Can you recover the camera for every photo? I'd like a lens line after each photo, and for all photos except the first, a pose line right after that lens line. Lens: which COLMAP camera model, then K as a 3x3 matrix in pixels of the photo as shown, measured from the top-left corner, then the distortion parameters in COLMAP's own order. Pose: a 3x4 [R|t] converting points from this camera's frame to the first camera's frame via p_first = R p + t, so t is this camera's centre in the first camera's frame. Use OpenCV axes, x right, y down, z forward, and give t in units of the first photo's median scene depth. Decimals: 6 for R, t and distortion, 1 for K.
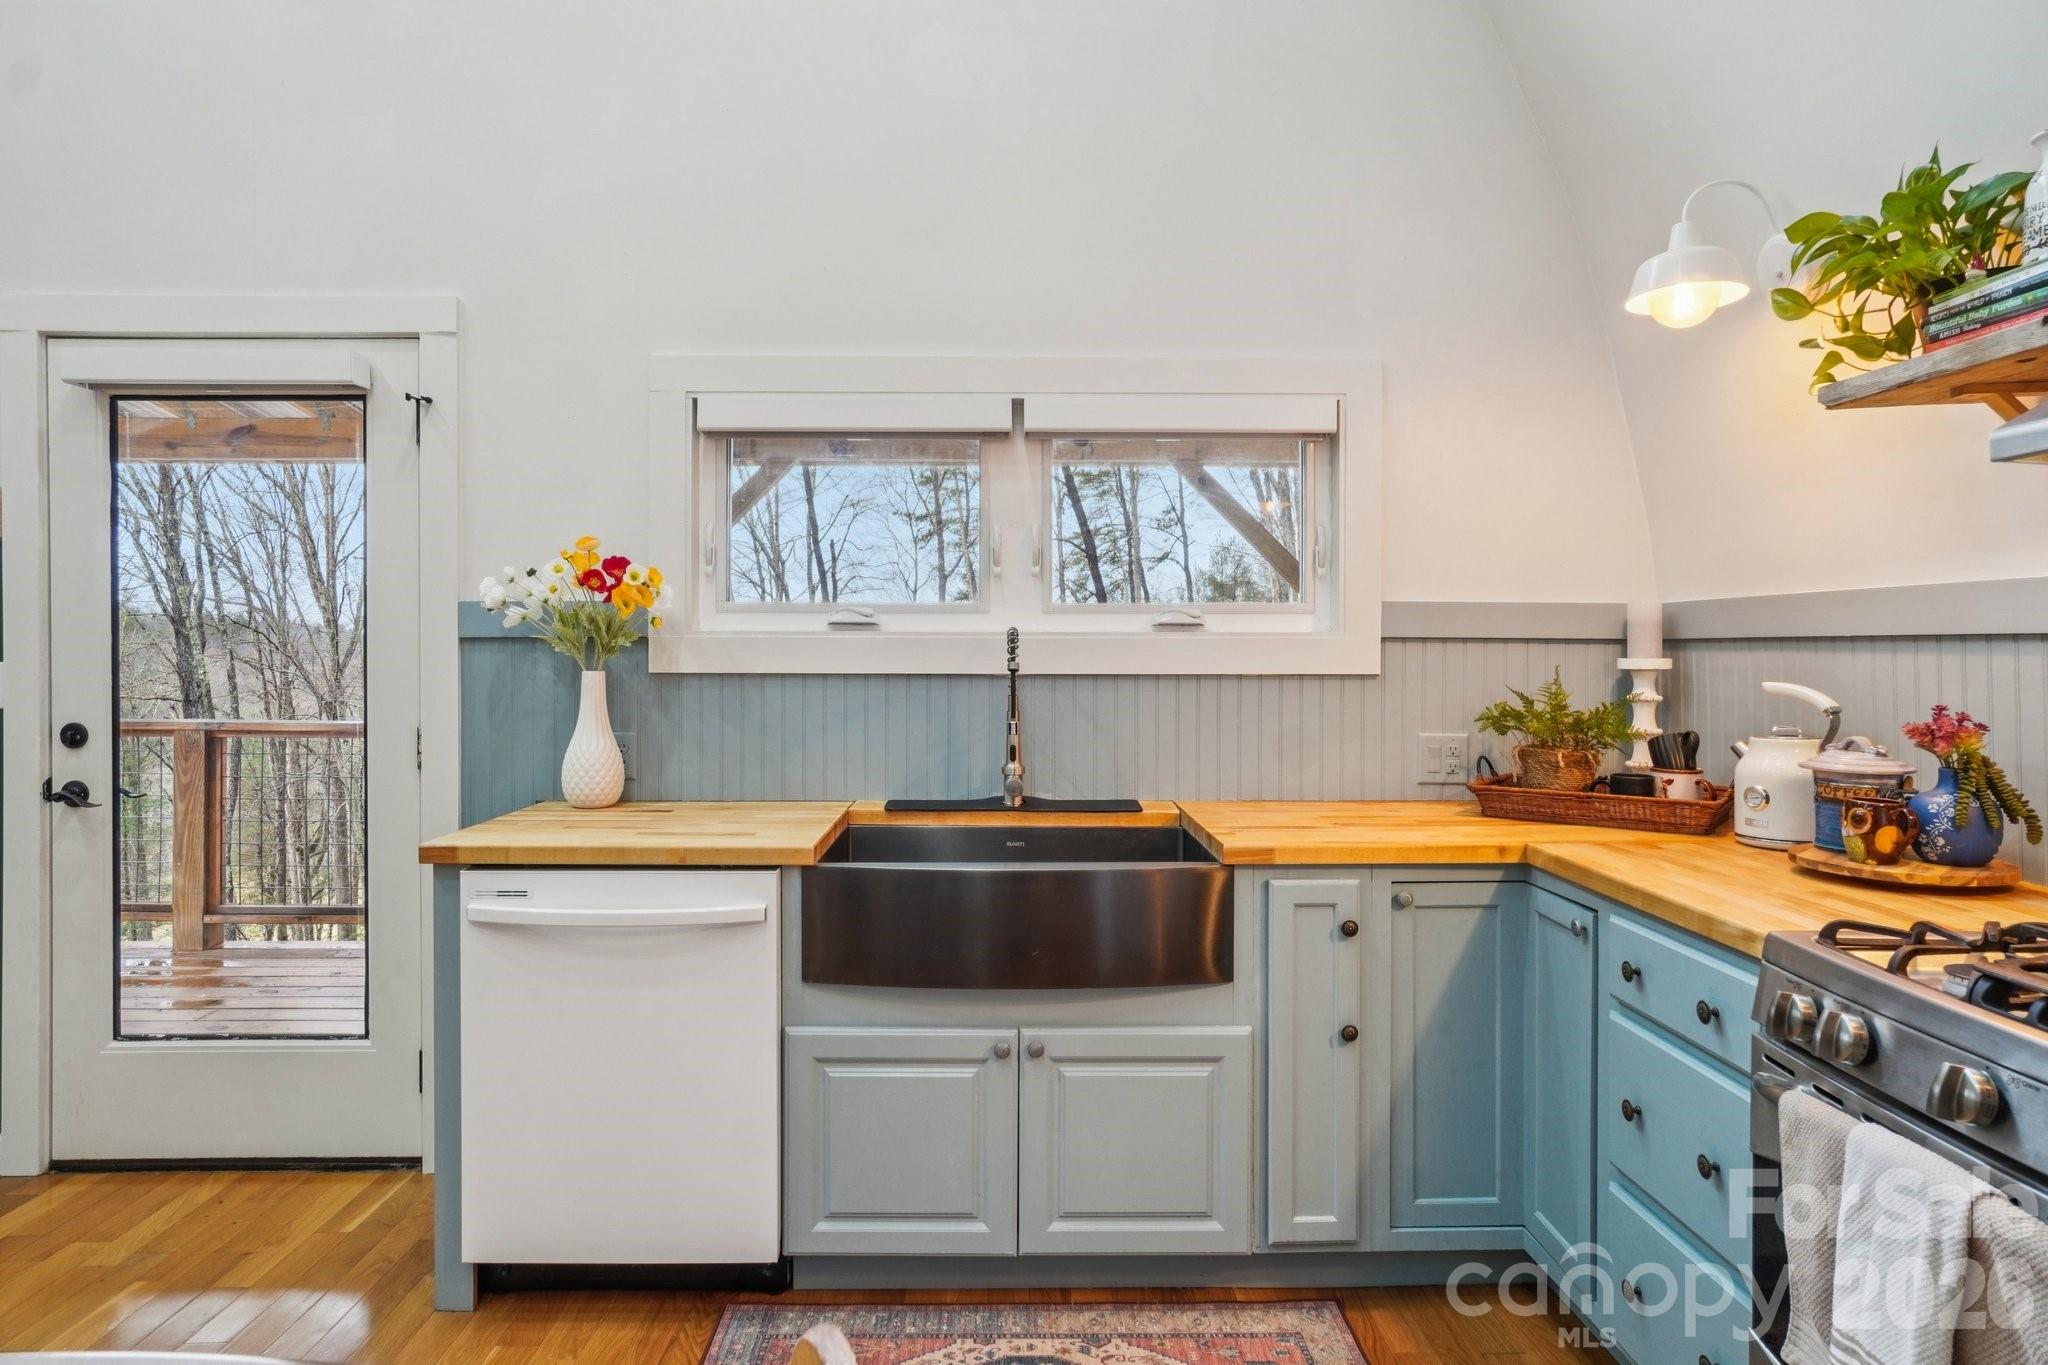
lens RADIAL K [[1178.5, 0, 1013.9], [0, 1178.5, 641.8], [0, 0, 1]] dist [-0.020348, 0.015640]
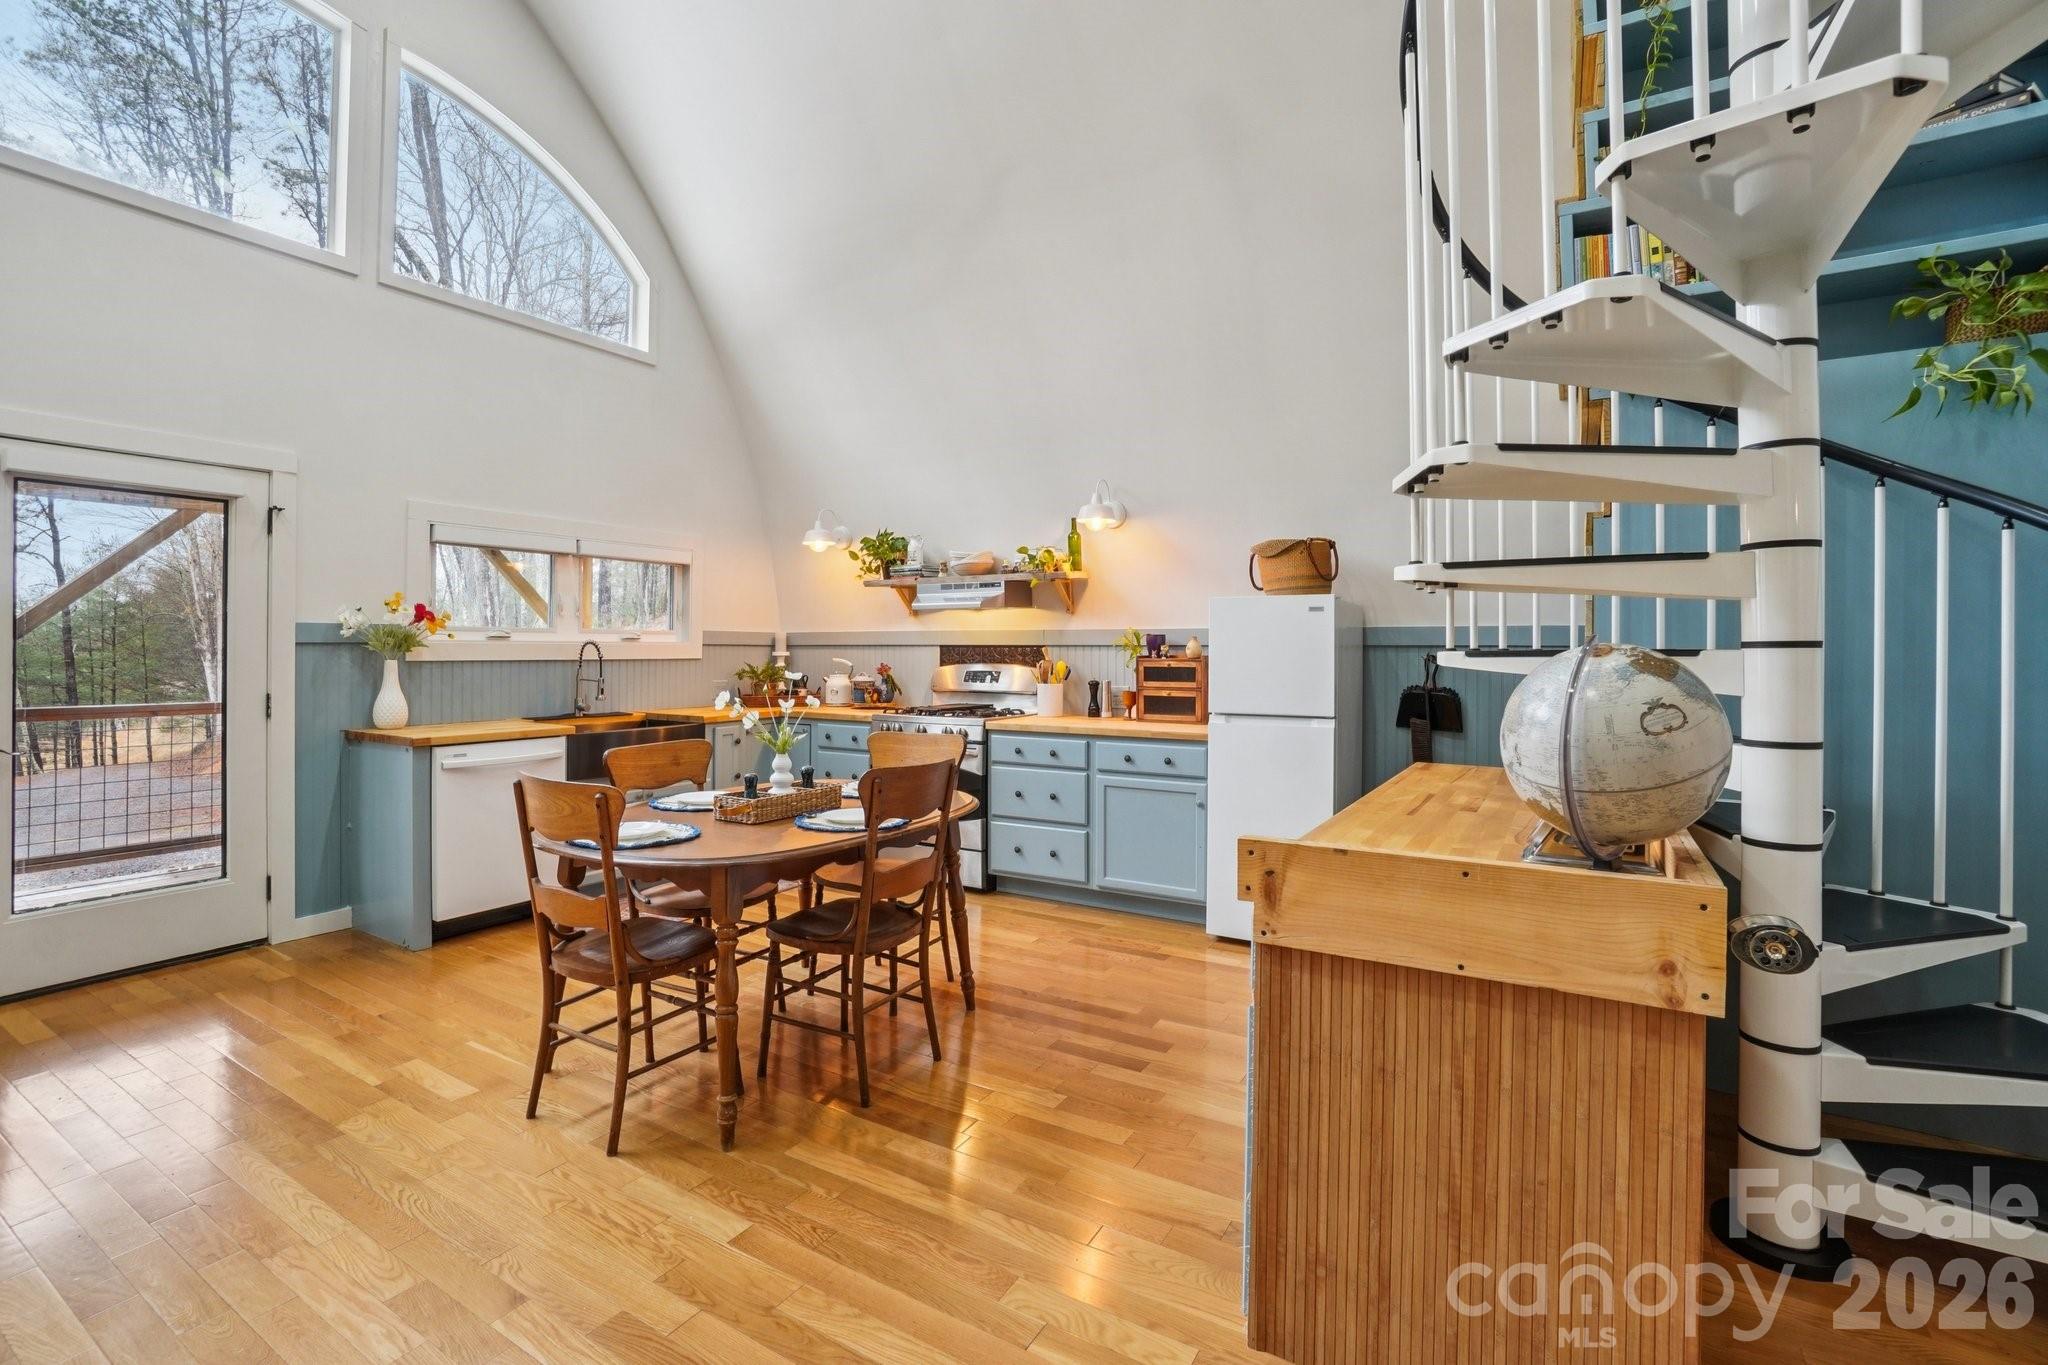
lens RADIAL K [[912.3, 0, 1013.5], [0, 912.3, 652.0], [0, 0, 1]] dist [-0.063931, 0.022484]
pose [[0.528076, -0.003424, 0.849190, -1.313015], [-0.004711, 0.999965, 0.006962, -0.005286], [-0.849184, -0.007677, 0.528041, -0.826680]]
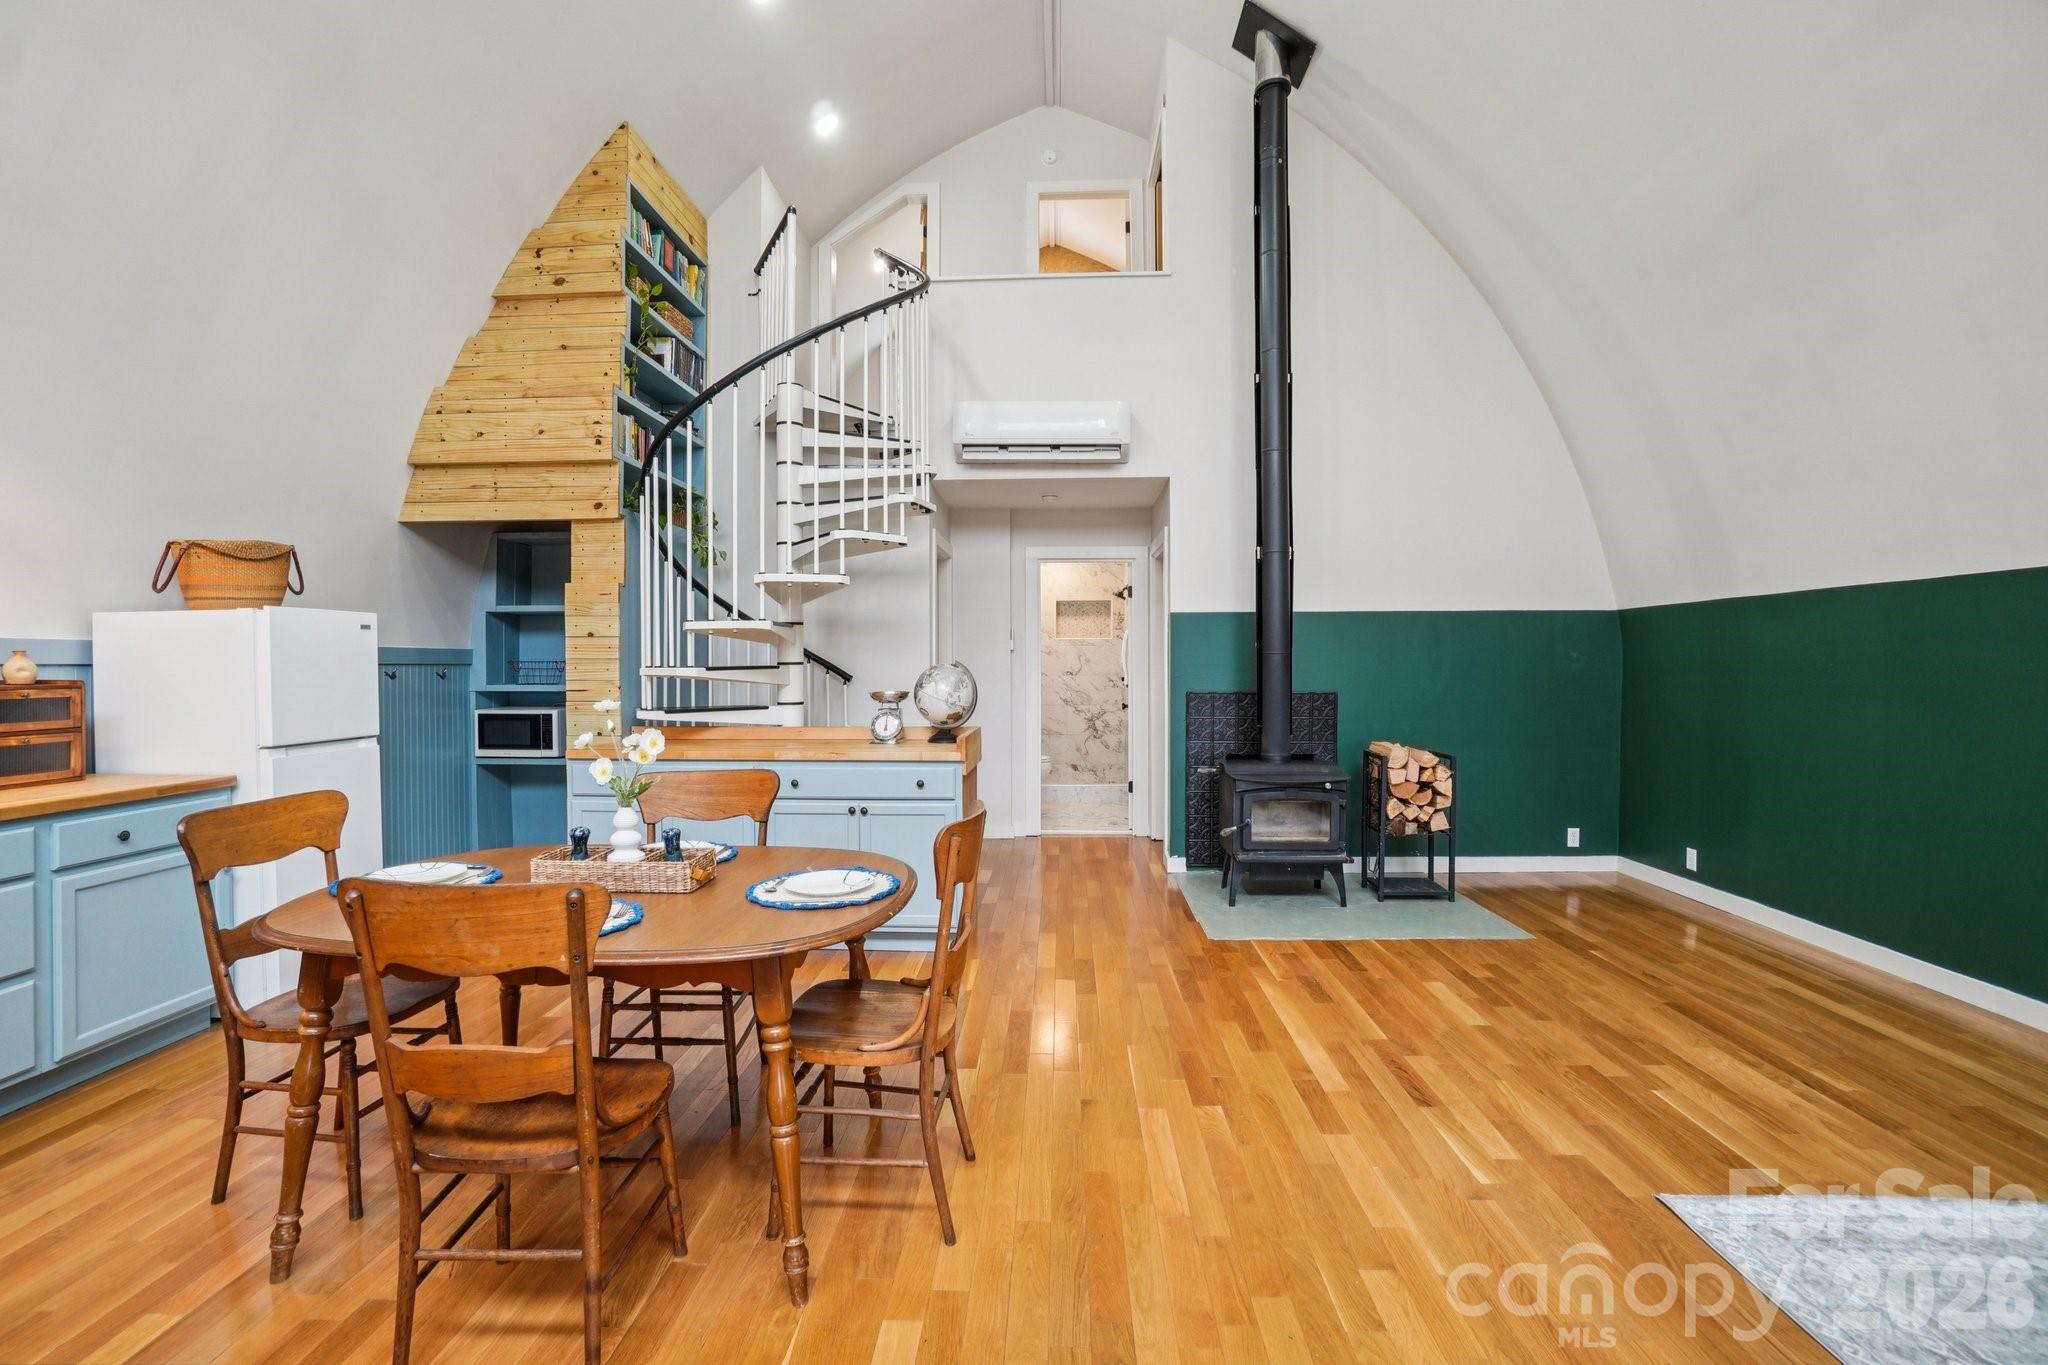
lens RADIAL K [[912.3, 0, 1017.9], [0, 912.3, 671.4], [0, 0, 1]] dist [-0.063931, 0.022484]
pose [[-0.998327, 0.002686, 0.057755, -0.878731], [0.003145, 0.999964, 0.007866, -0.004864], [-0.057732, 0.008035, -0.998300, 1.132541]]
